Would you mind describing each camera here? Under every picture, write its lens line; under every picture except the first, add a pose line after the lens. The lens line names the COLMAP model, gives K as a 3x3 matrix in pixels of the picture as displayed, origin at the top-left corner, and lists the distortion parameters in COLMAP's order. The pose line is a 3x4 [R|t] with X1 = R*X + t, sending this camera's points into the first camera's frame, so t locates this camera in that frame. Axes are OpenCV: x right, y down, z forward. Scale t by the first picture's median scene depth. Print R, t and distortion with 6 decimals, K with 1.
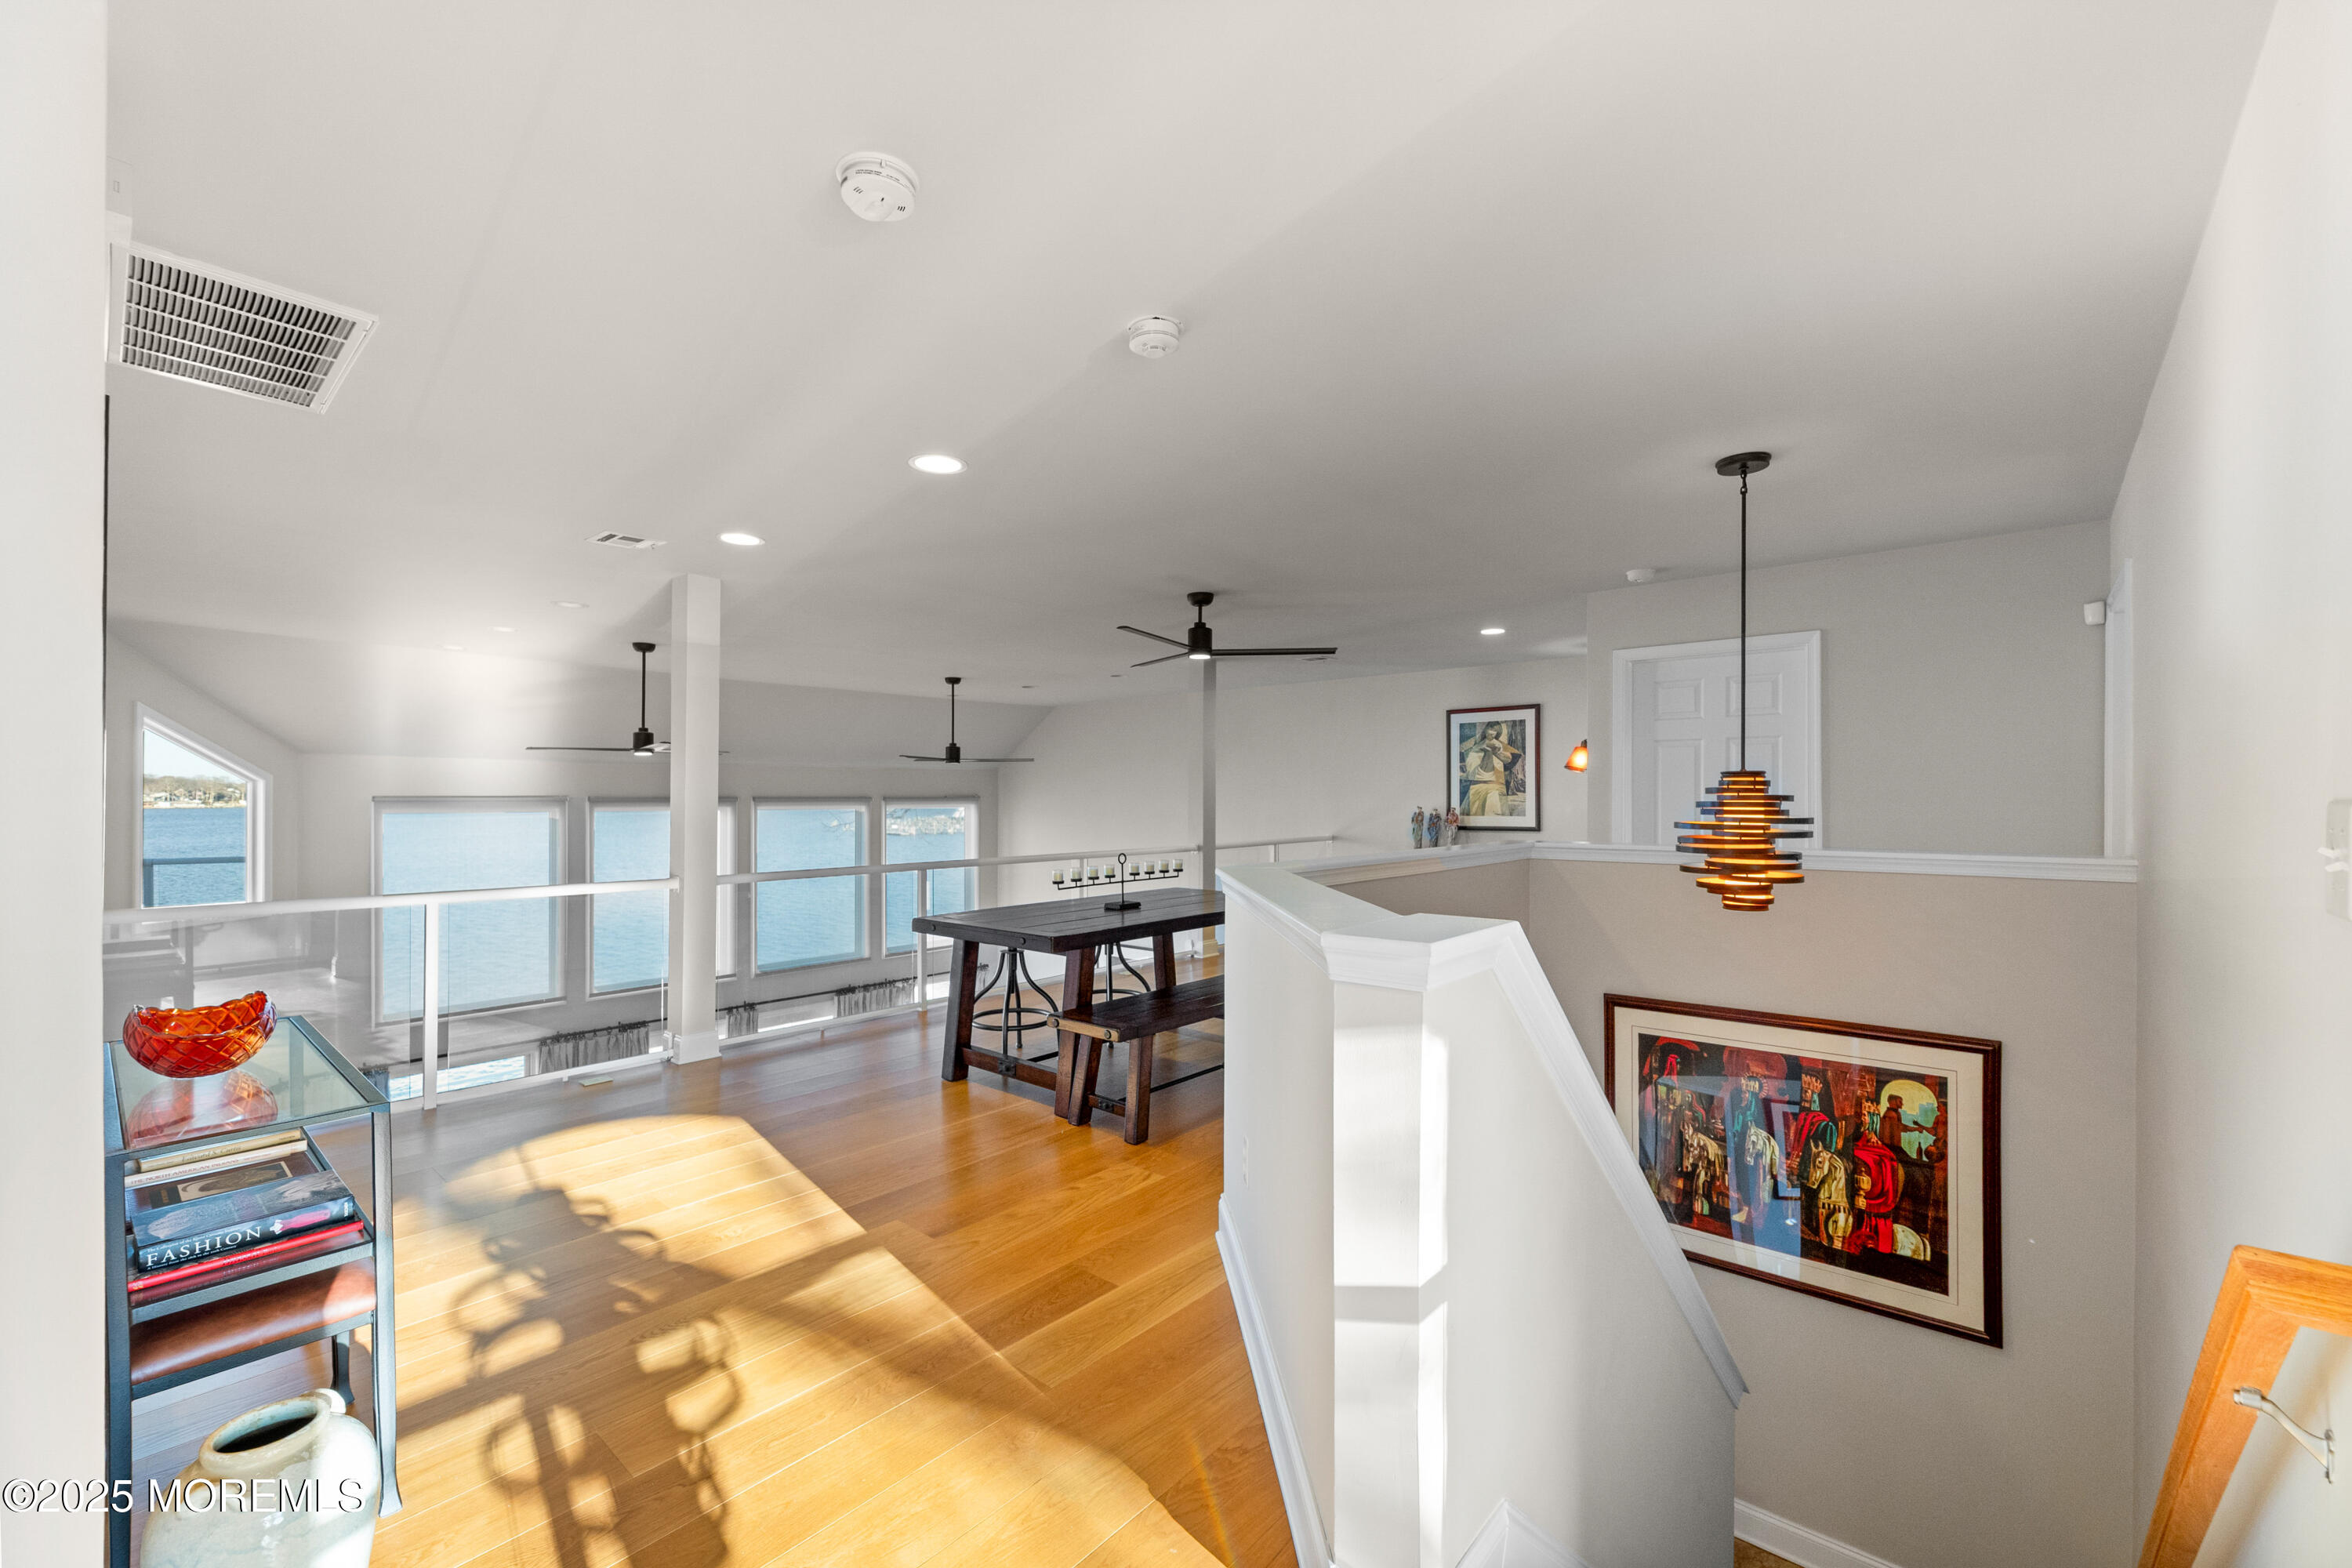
lens RADIAL K [[959.5, 0, 1180.8], [0, 959.5, 789.2], [0, 0, 1]] dist [-0.010530, -0.001100]
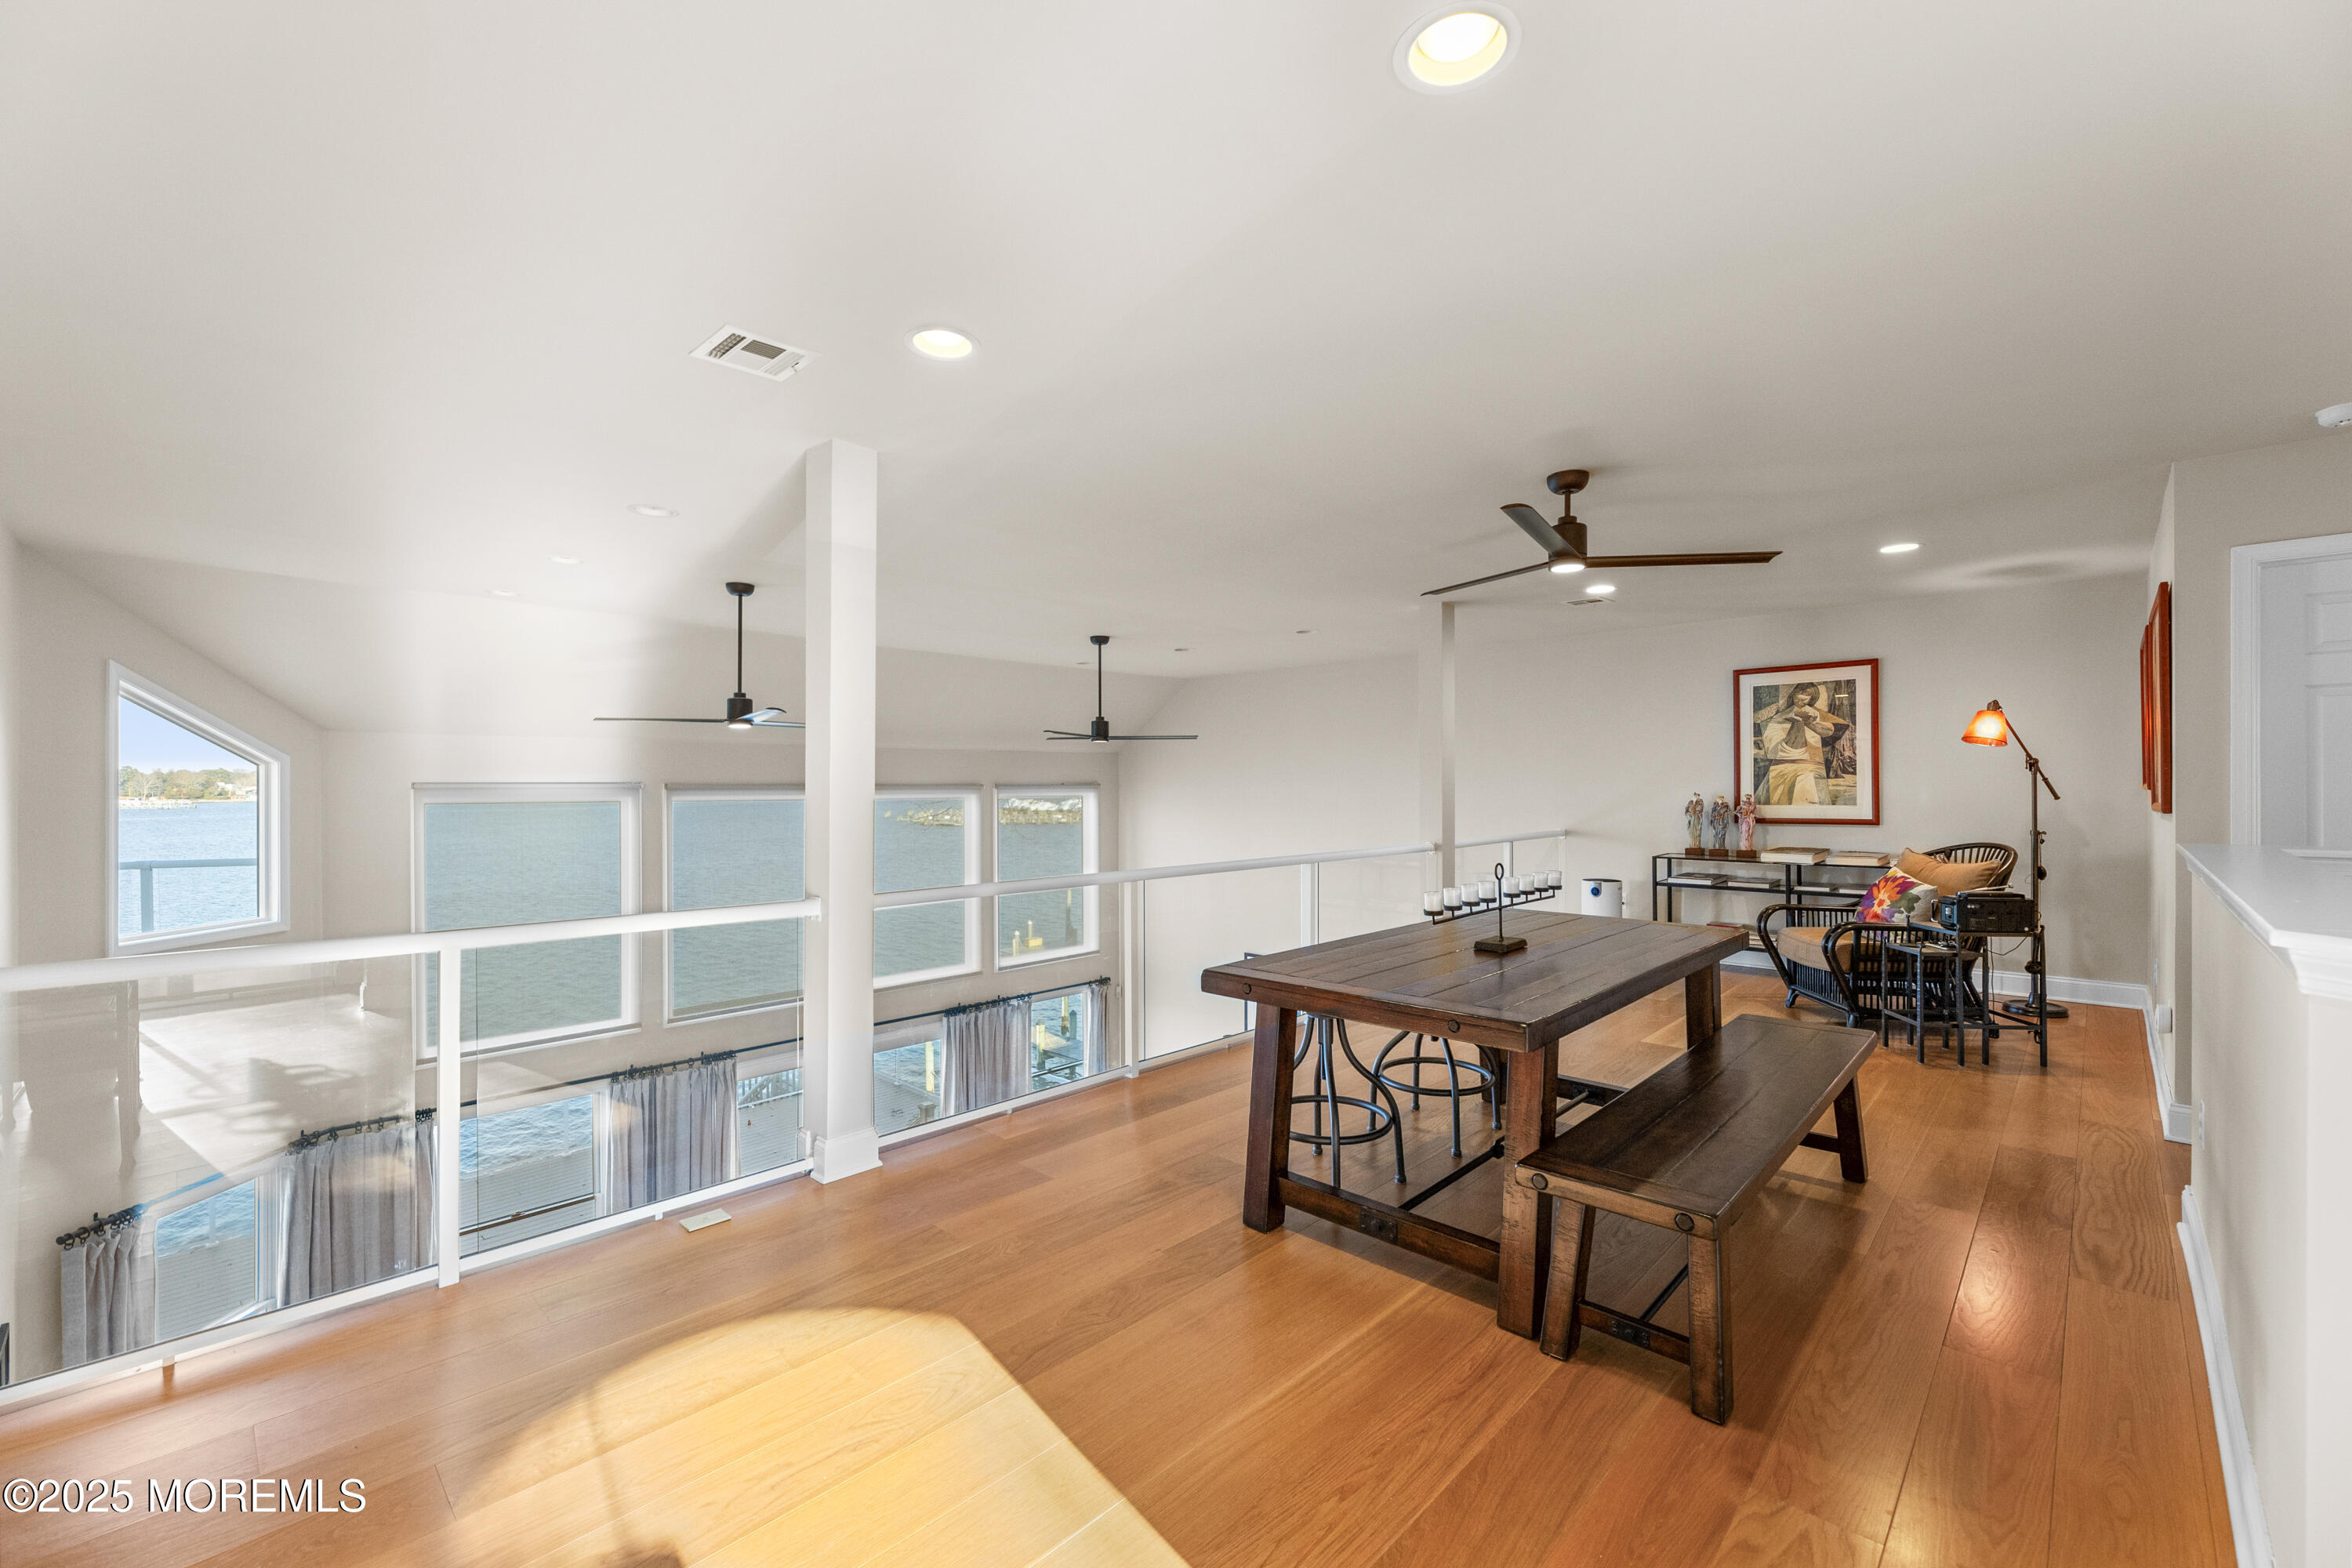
lens RADIAL K [[959.5, 0, 1172.2], [0, 959.5, 786.7], [0, 0, 1]] dist [-0.010530, -0.001100]
pose [[0.998512, -0.002321, -0.054481, -0.144210], [0.002732, 0.999968, 0.007467, 0.005933], [0.054462, -0.007605, 0.998487, 0.206938]]
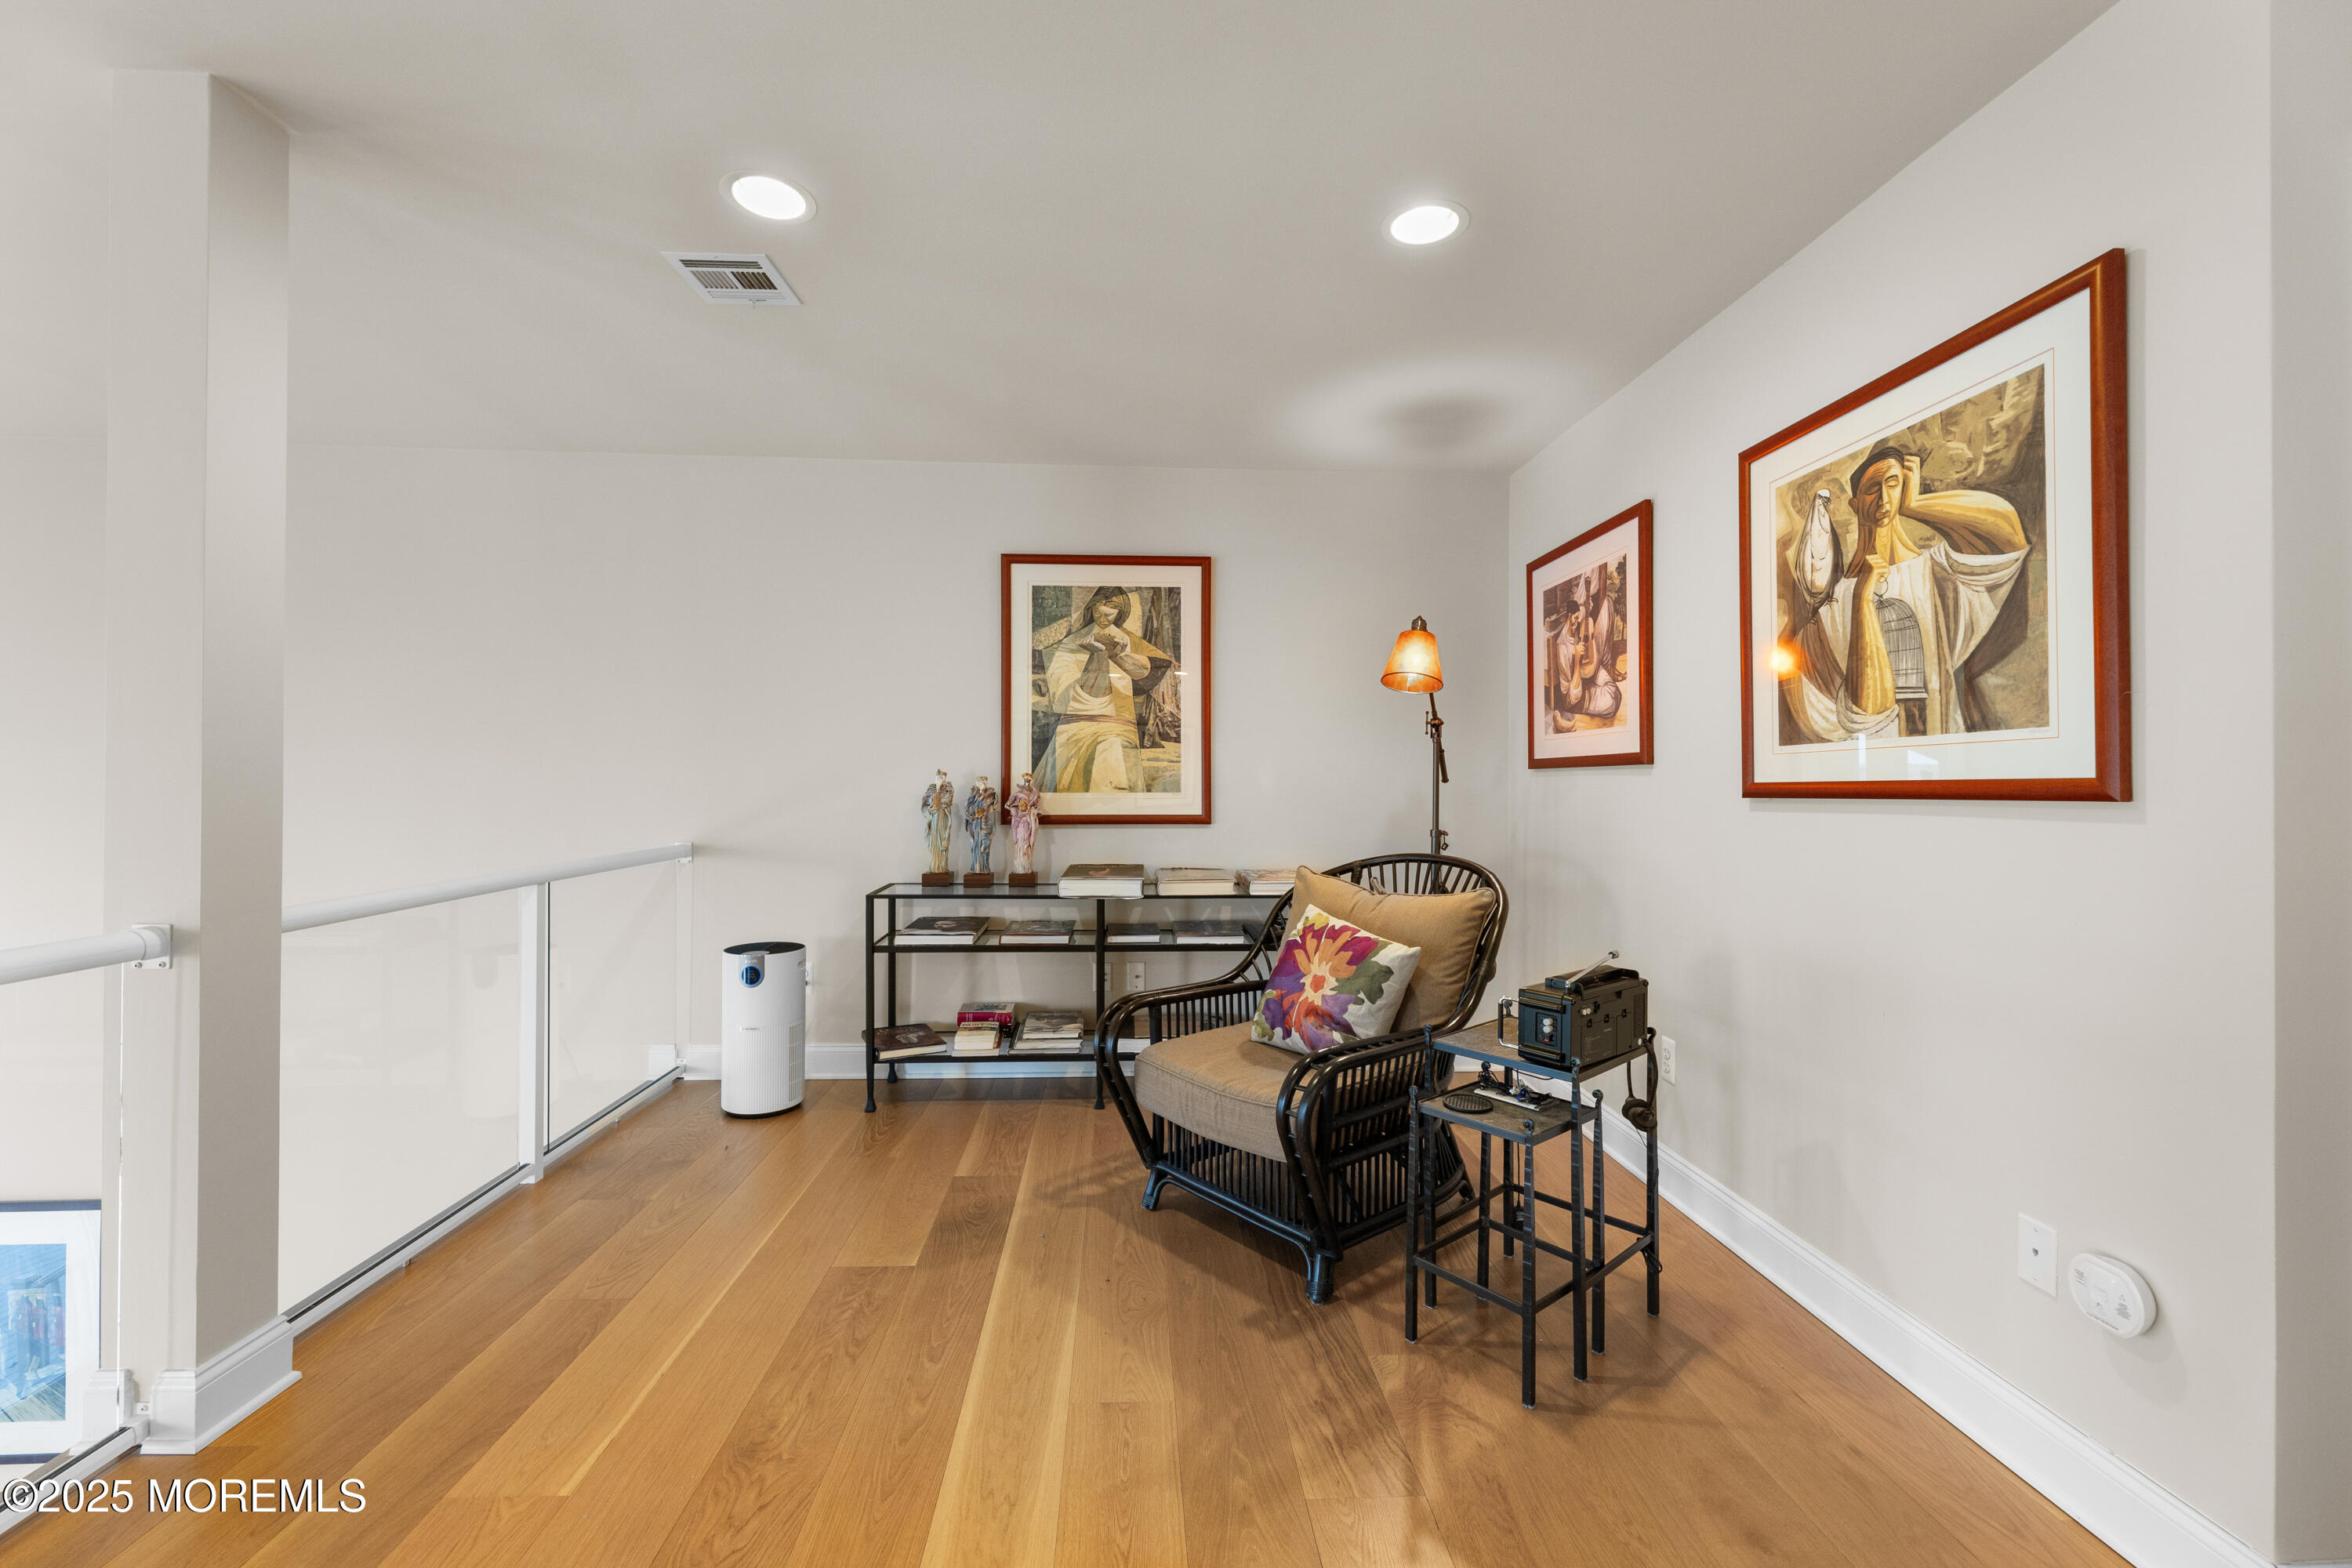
lens RADIAL K [[959.5, 0, 1178.7], [0, 959.5, 778.8], [0, 0, 1]] dist [-0.010530, -0.001100]
pose [[0.711909, 0.009093, 0.702213, 0.028186], [-0.012777, 0.999918, 0.000006, 0.021074], [-0.702156, -0.008976, 0.711967, 0.660685]]
